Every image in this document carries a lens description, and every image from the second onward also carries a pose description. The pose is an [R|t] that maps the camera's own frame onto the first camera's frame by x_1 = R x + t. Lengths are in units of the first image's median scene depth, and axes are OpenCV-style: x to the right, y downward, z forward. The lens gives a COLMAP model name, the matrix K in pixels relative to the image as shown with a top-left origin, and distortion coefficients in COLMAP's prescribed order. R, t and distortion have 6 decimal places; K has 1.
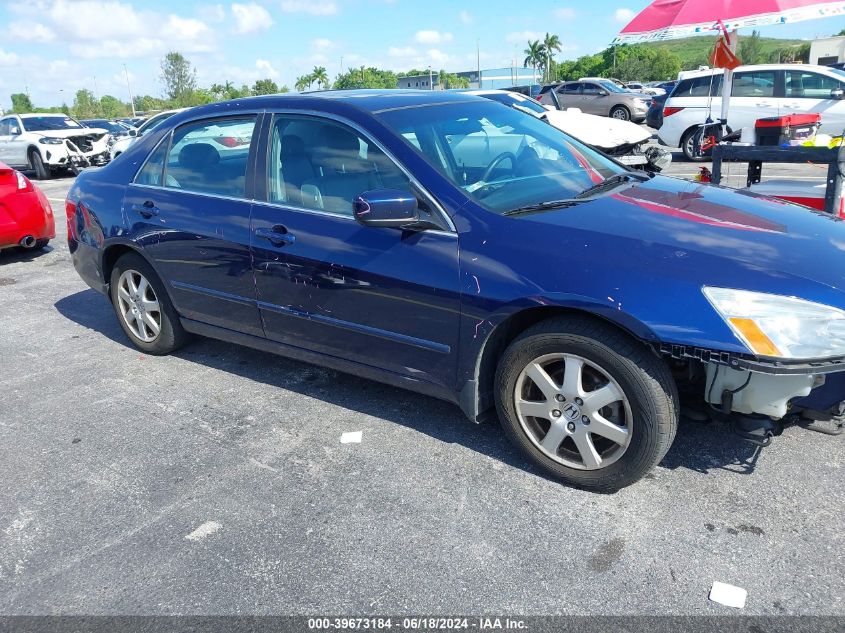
lens RADIAL K [[685.9, 0, 422.5], [0, 685.9, 316.5], [0, 0, 1]] dist [0.000117, -0.003308]
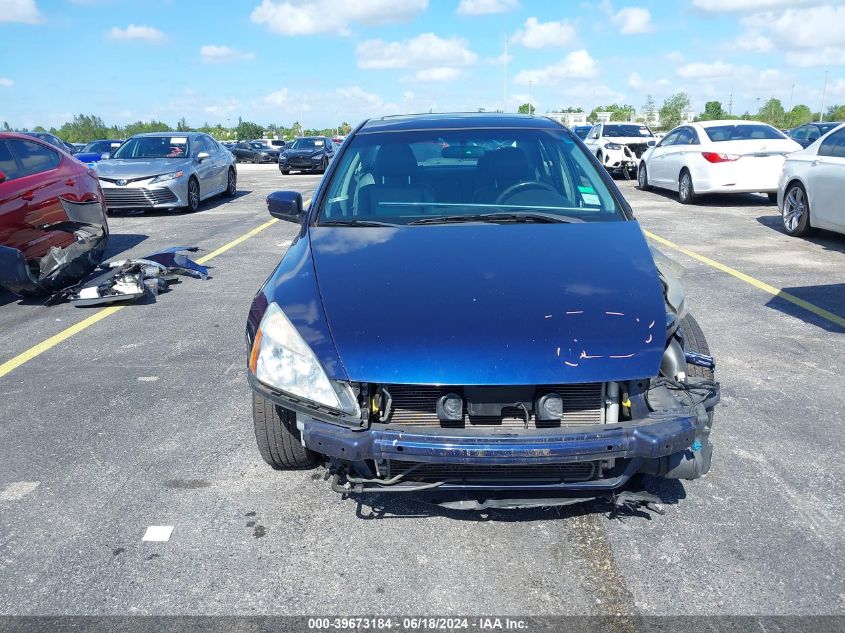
lens RADIAL K [[685.9, 0, 422.5], [0, 685.9, 316.5], [0, 0, 1]] dist [0.000117, -0.003308]
pose [[0.581038, 0.253640, -0.773345, 0.230793], [-0.261030, 0.958078, 0.118108, -0.036079], [0.770881, 0.133241, 0.622887, 0.077940]]
